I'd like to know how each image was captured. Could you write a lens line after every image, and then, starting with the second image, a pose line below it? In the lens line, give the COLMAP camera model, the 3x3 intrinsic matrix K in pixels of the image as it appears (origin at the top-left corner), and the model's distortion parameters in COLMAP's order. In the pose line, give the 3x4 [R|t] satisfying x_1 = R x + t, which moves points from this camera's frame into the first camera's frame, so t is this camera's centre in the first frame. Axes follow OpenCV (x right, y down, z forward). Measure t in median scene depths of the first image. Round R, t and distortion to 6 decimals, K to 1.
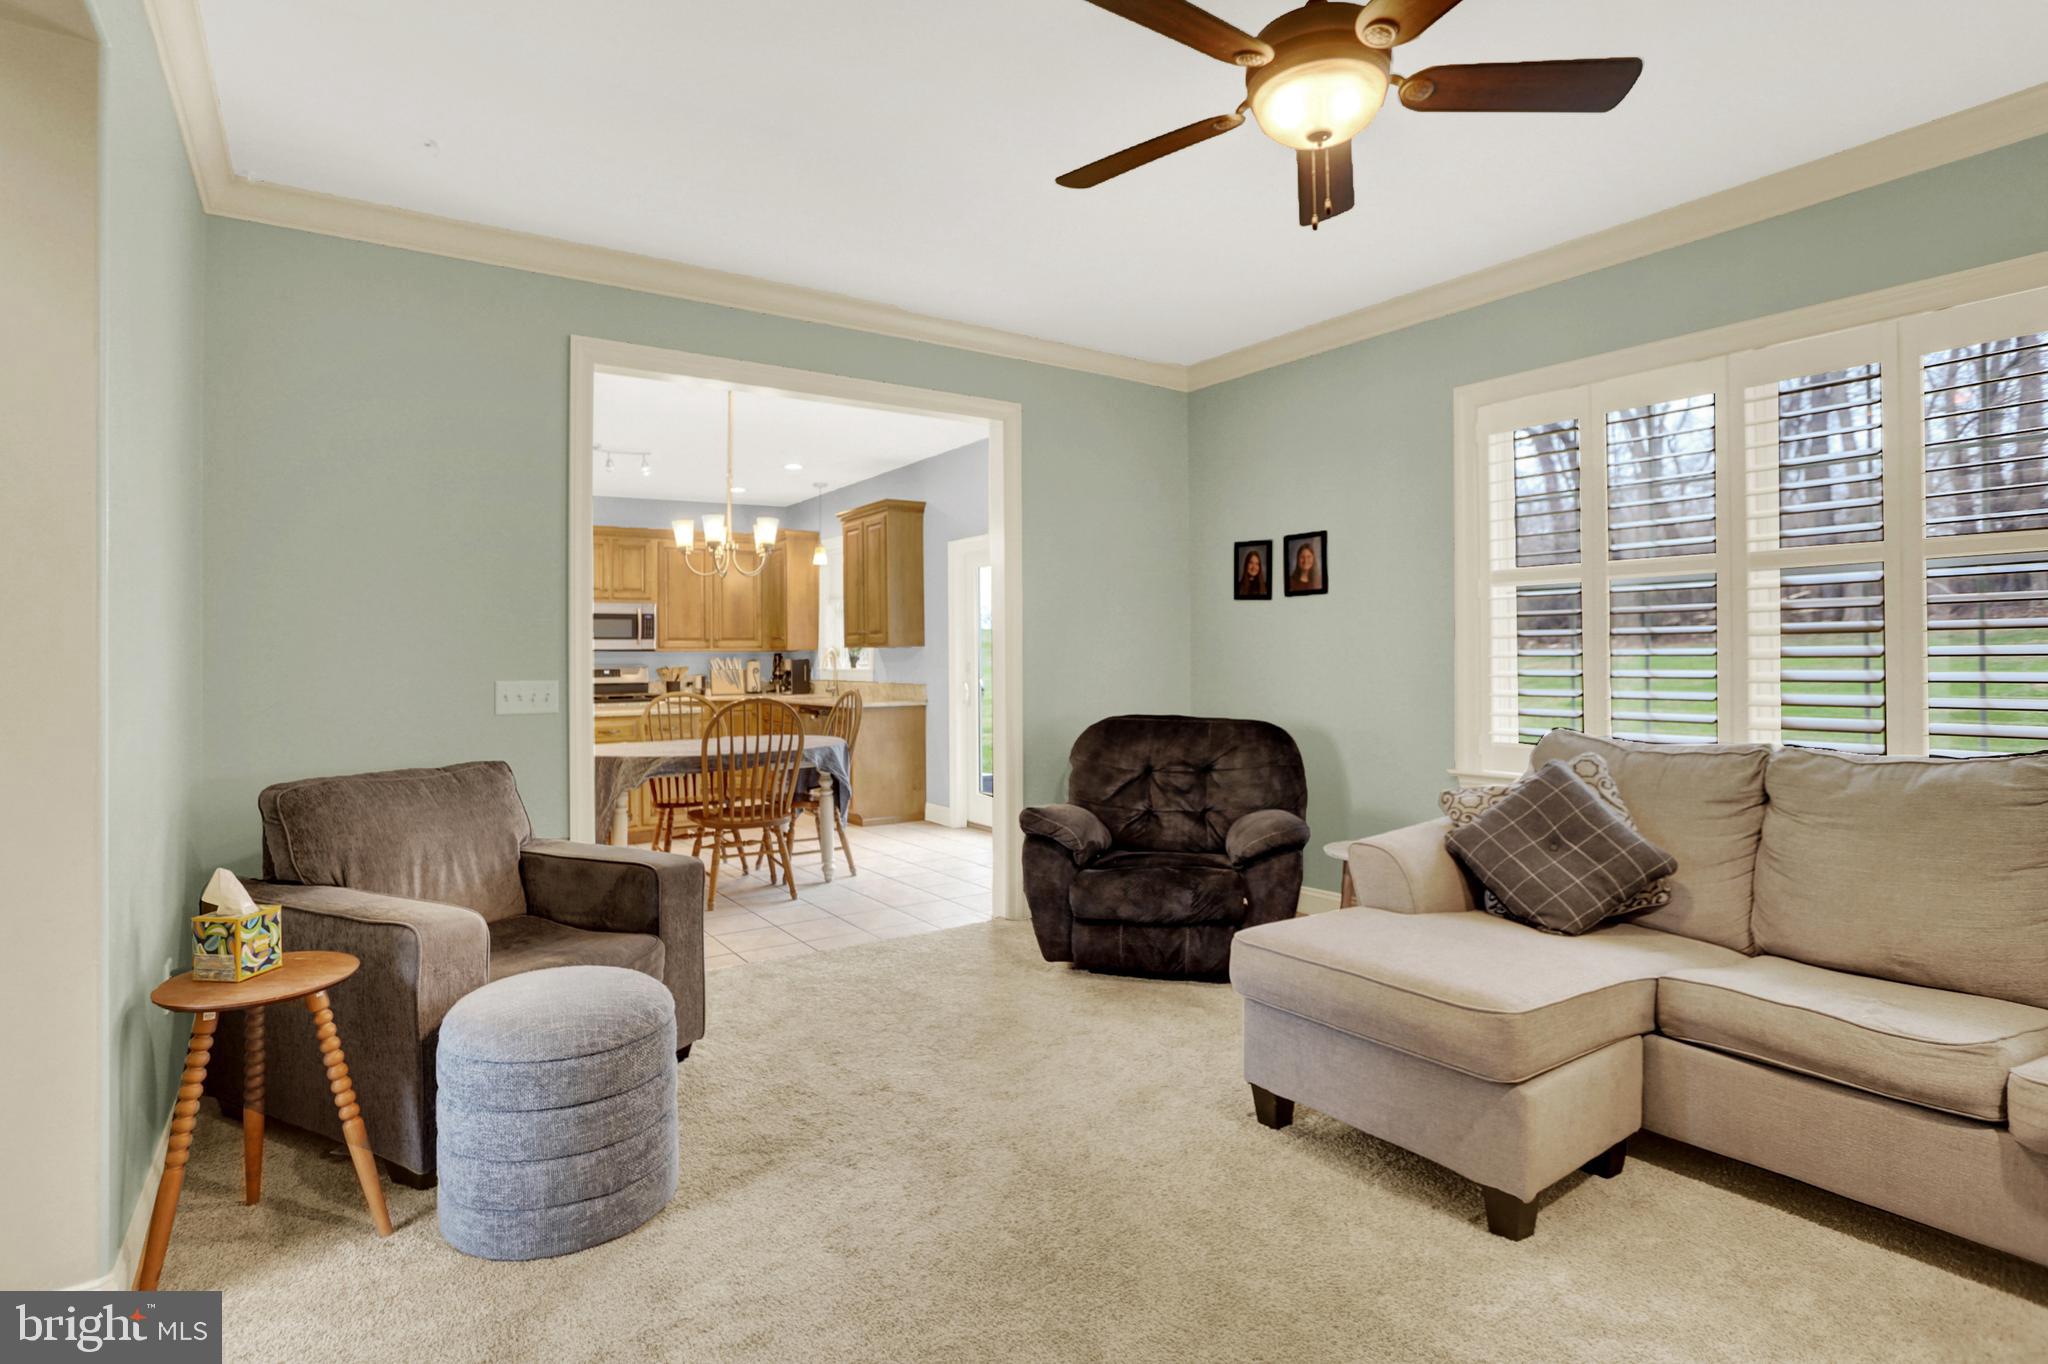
lens RADIAL K [[1024.4, 0, 999.3], [0, 1024.4, 664.3], [0, 0, 1]] dist [-0.082000, 0.035389]
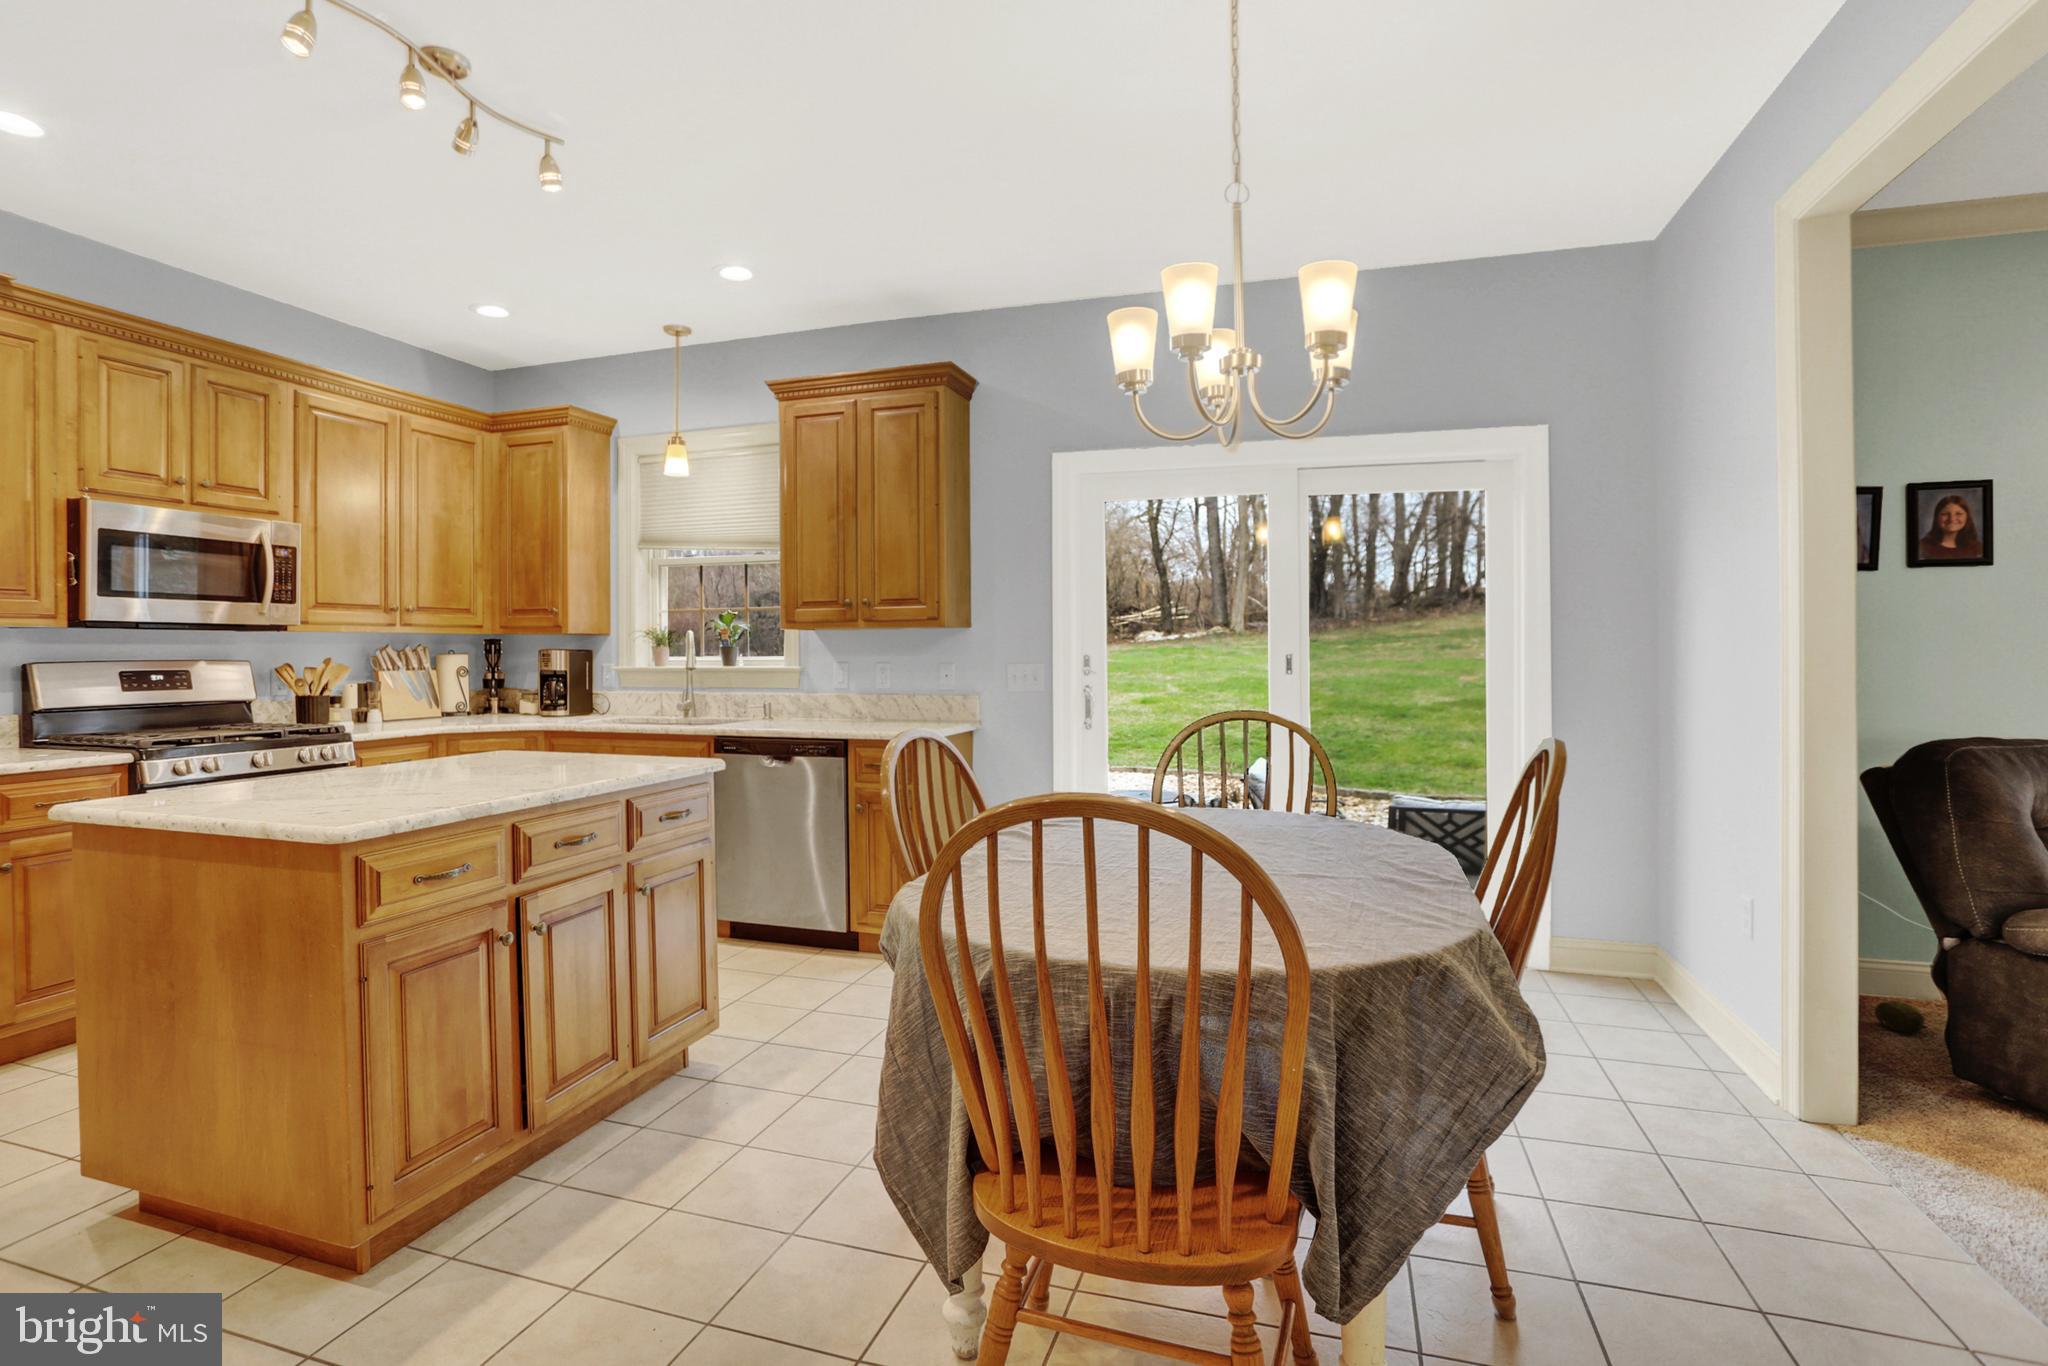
lens RADIAL K [[1024.4, 0, 999.3], [0, 1024.4, 665.3], [0, 0, 1]] dist [-0.082000, 0.035389]
pose [[0.790412, -0.001978, 0.612572, -0.412069], [-0.000060, 0.999995, 0.003307, 0.001413], [-0.612576, -0.002650, 0.790408, 0.523611]]
